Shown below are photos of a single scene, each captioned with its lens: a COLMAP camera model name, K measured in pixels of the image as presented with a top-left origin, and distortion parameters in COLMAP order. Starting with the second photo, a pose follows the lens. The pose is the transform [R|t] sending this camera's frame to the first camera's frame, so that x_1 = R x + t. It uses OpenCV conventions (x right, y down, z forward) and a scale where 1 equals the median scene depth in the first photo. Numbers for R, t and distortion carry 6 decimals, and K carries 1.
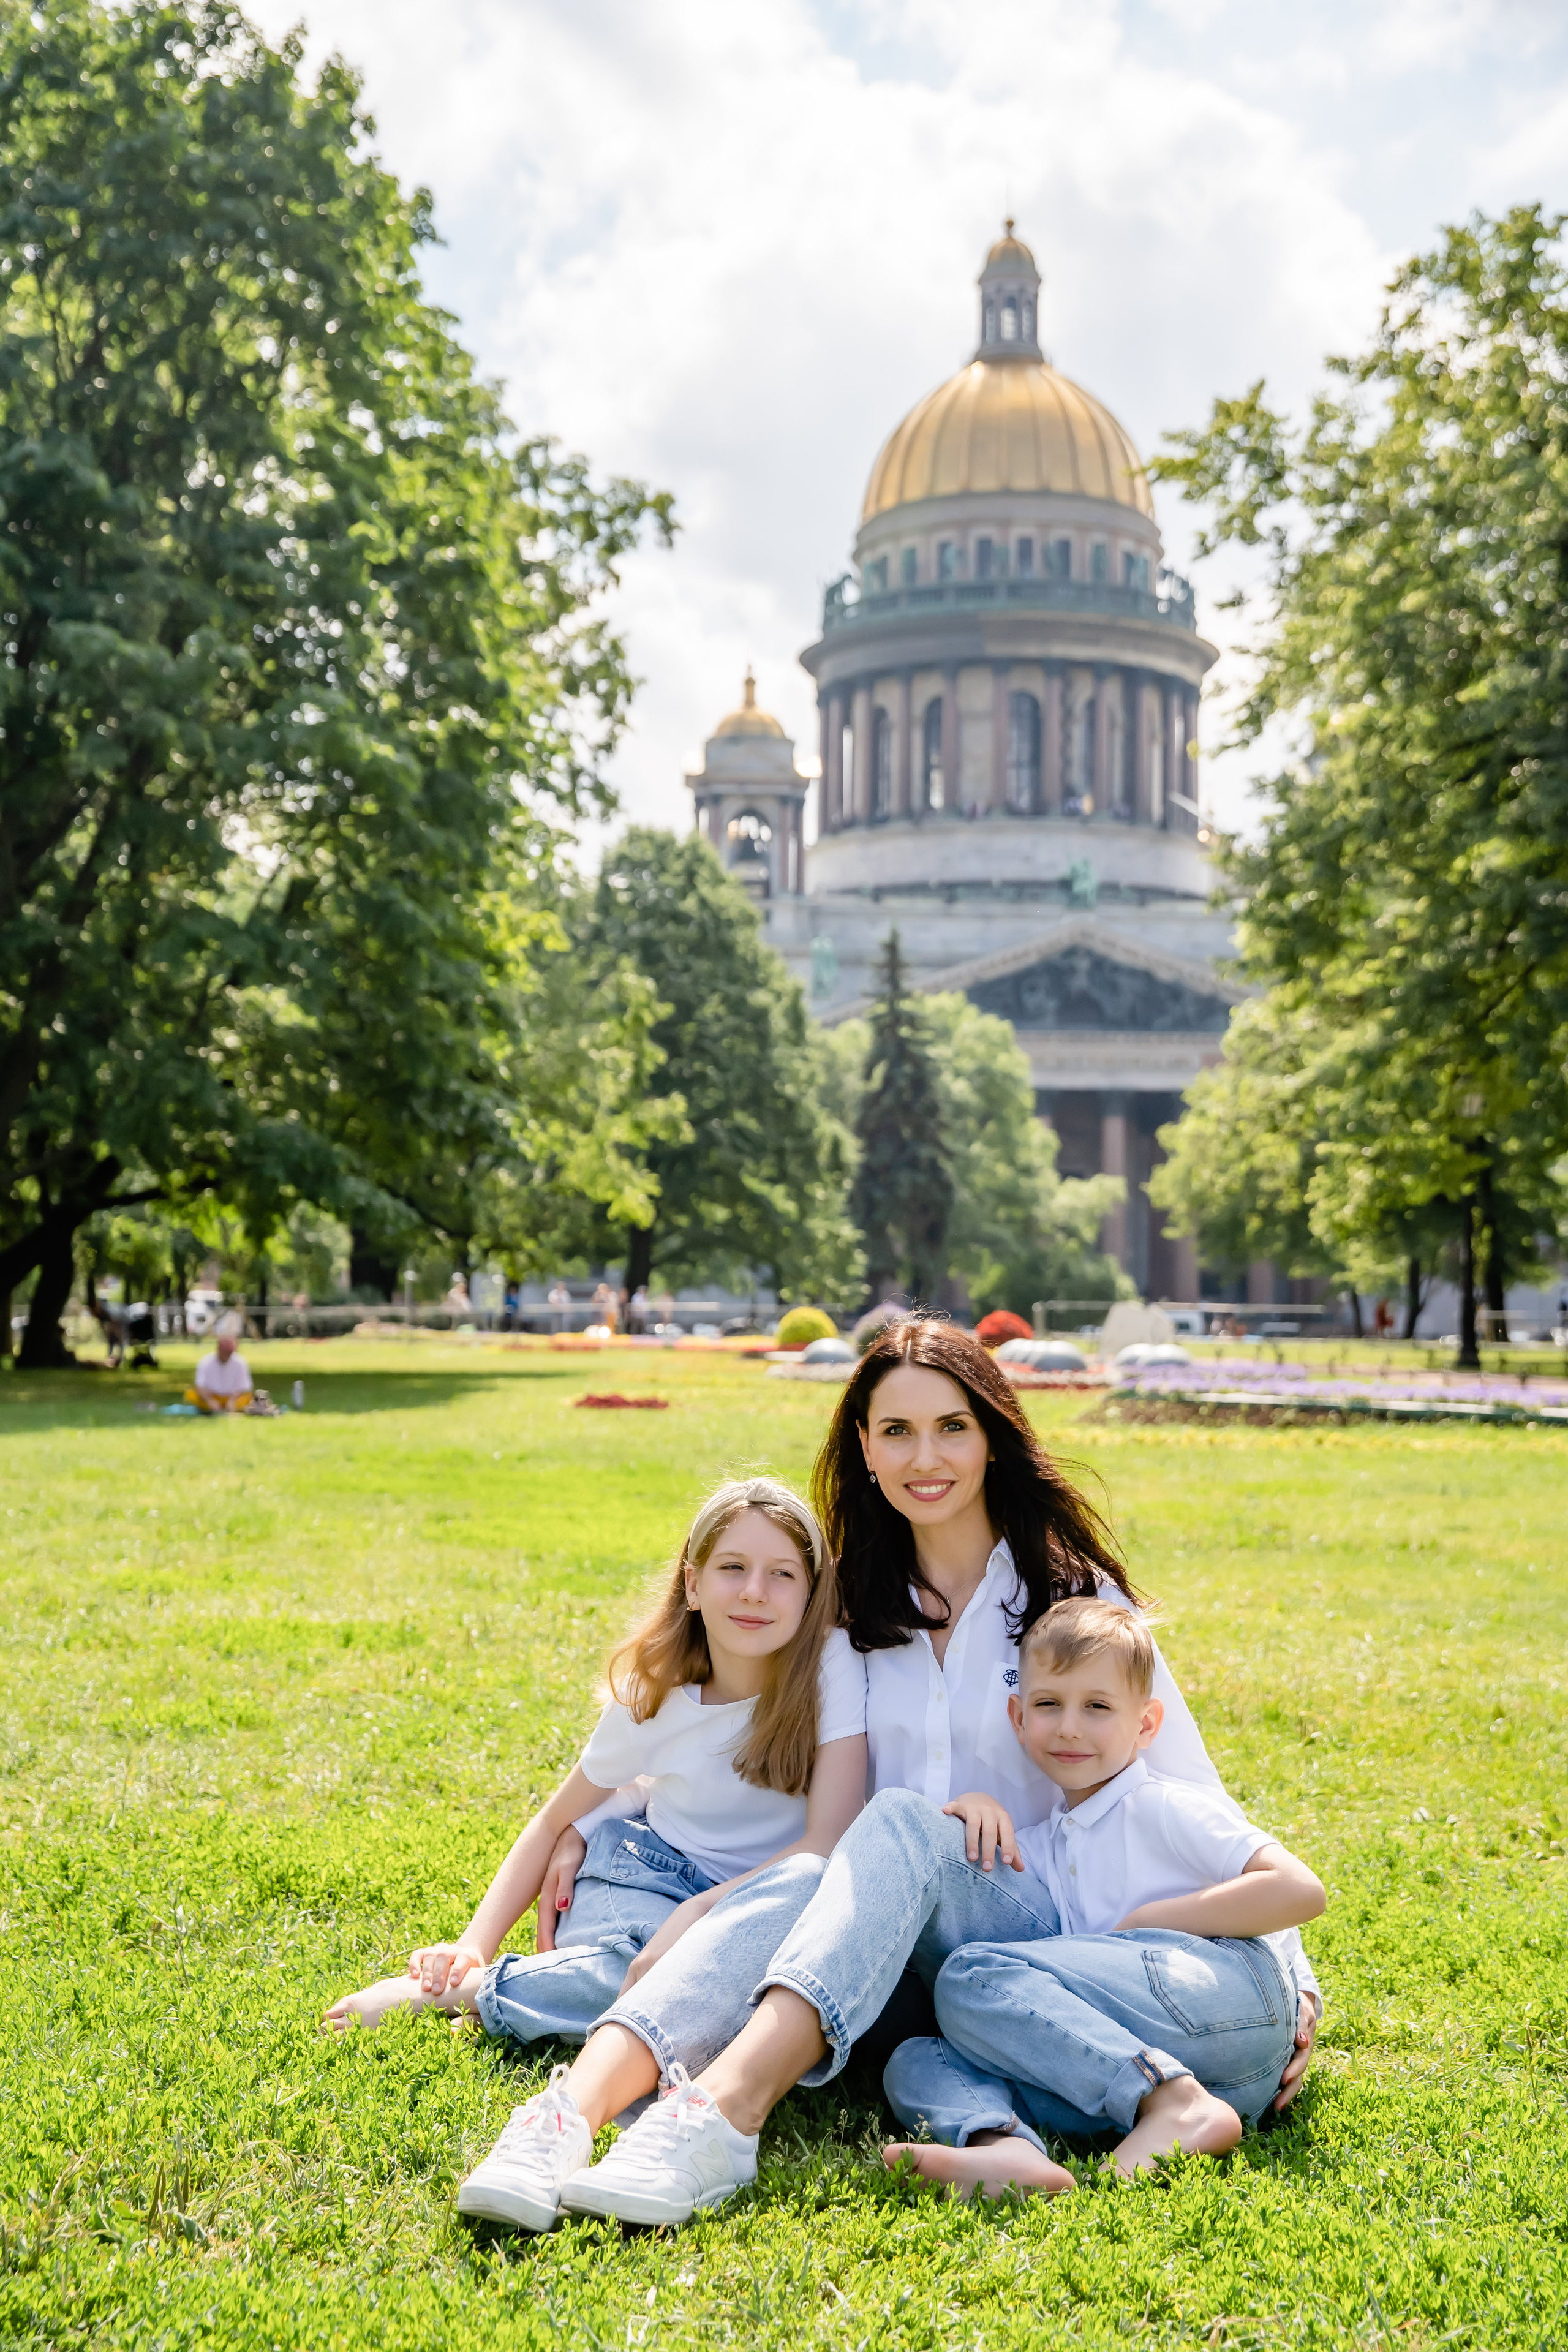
lens RADIAL K [[2944.7, 0, 742.8], [0, 2944.7, 1173.8], [0, 0, 1]] dist [0.084322, 0.000000]
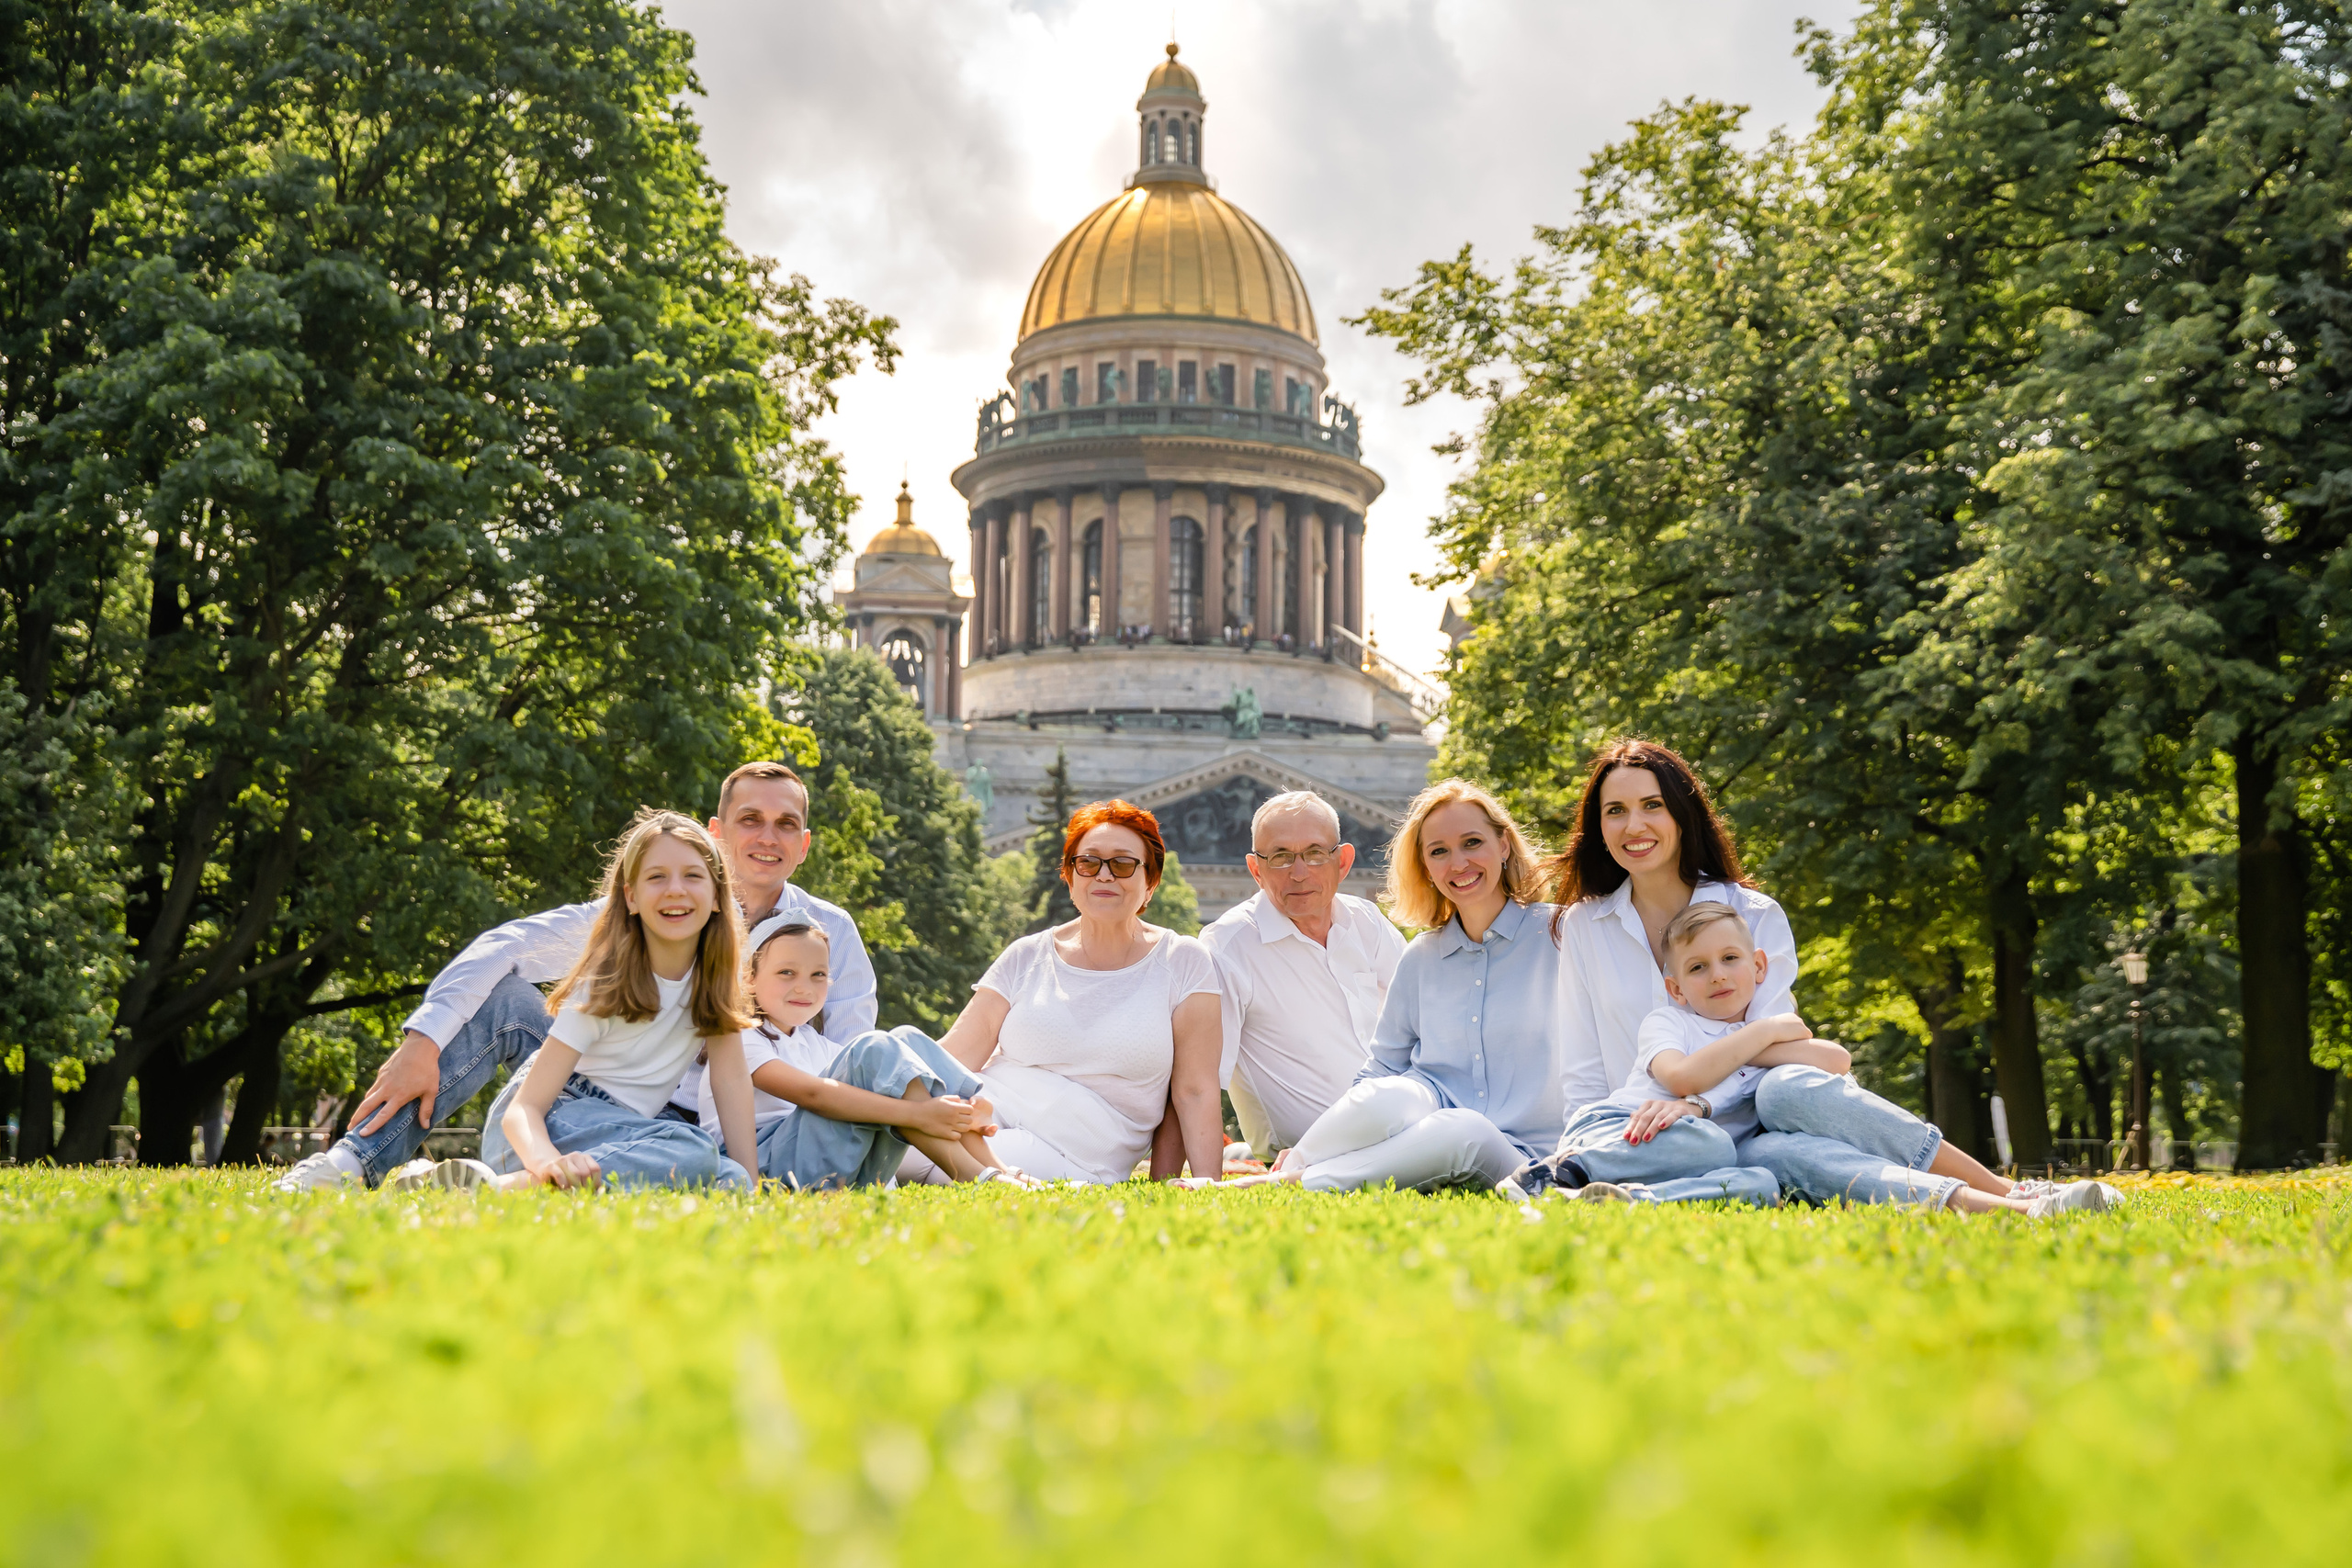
lens RADIAL K [[3102.6, 0, 1201.0], [0, 3102.6, 779.4], [0, 0, 1]] dist [0.069981, 0.000000]
pose [[0.994555, 0.015090, 0.103114, -0.008678], [-0.007185, 0.997036, -0.076603, 0.003450], [-0.103964, 0.075445, 0.991715, -0.022724]]
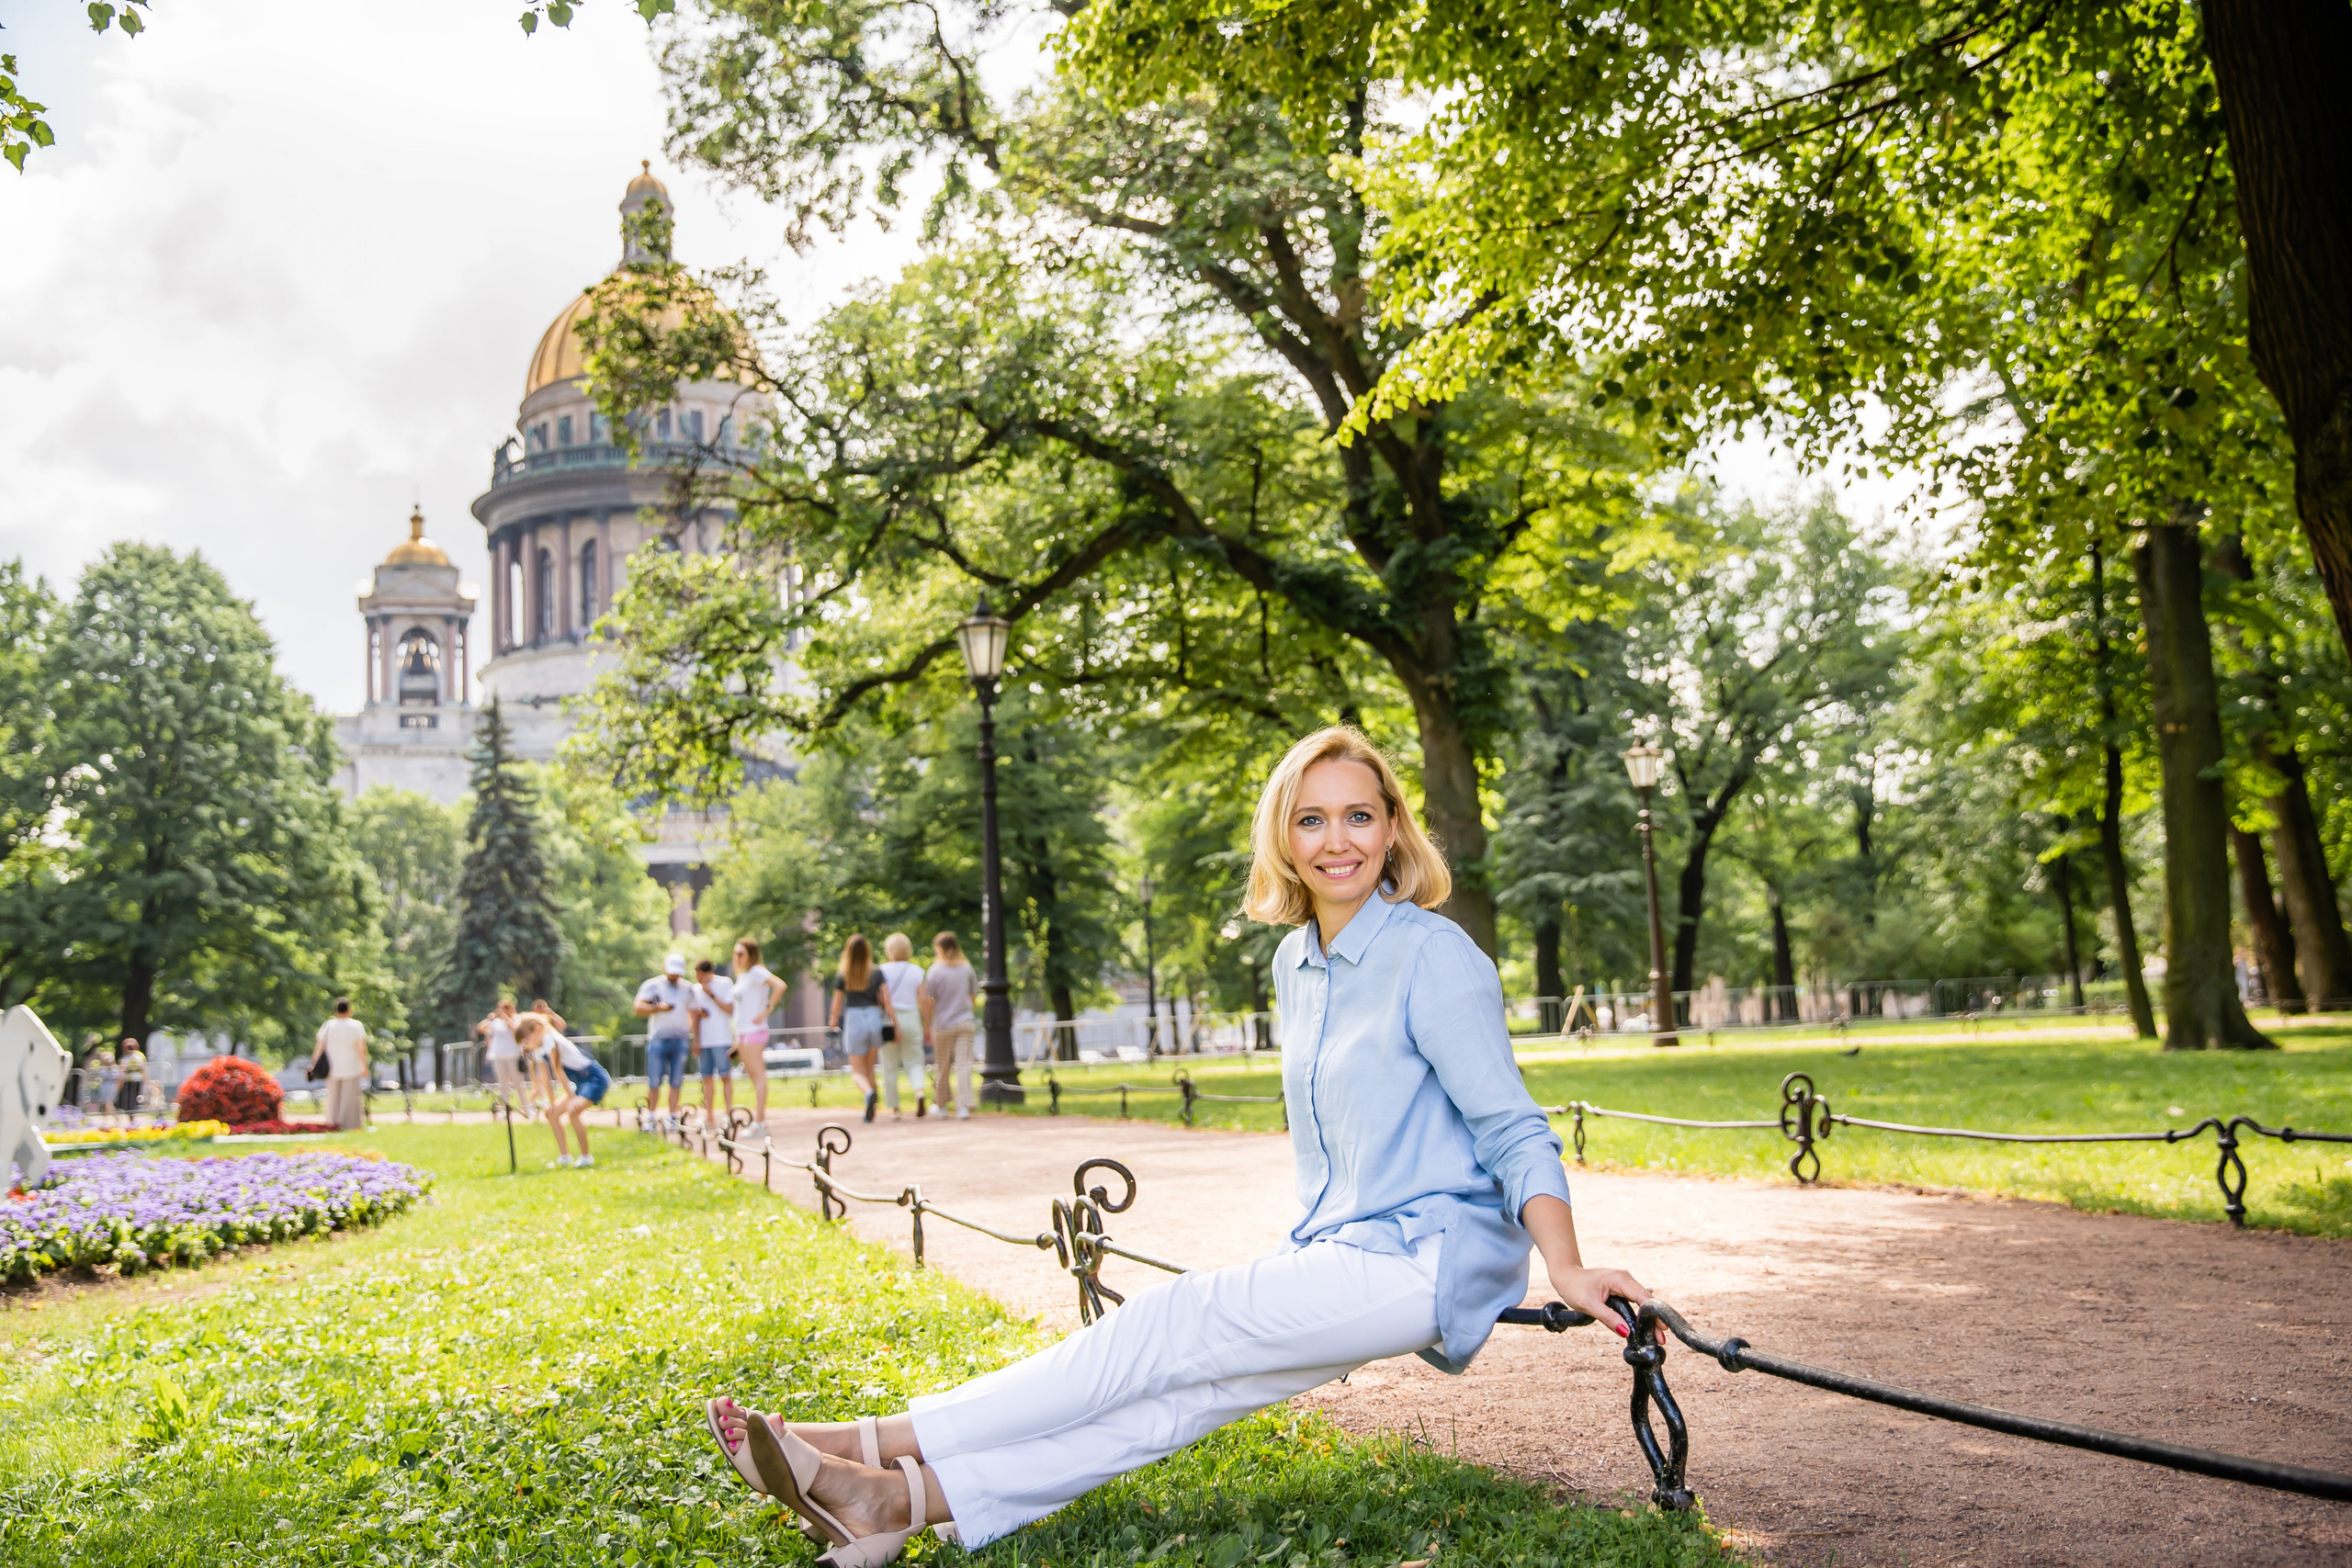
lens RADIAL K [[2260.9, 0, 1136.2], [0, 2260.9, 760.9], [0, 0, 1]] dist [0.007450, 0.000000]
pose [[0.960420, -0.020272, 0.277816, 0.046712], [0.043097, 0.996153, -0.076302, 0.010481], [-0.275200, 0.085255, 0.957599, 0.176531]]
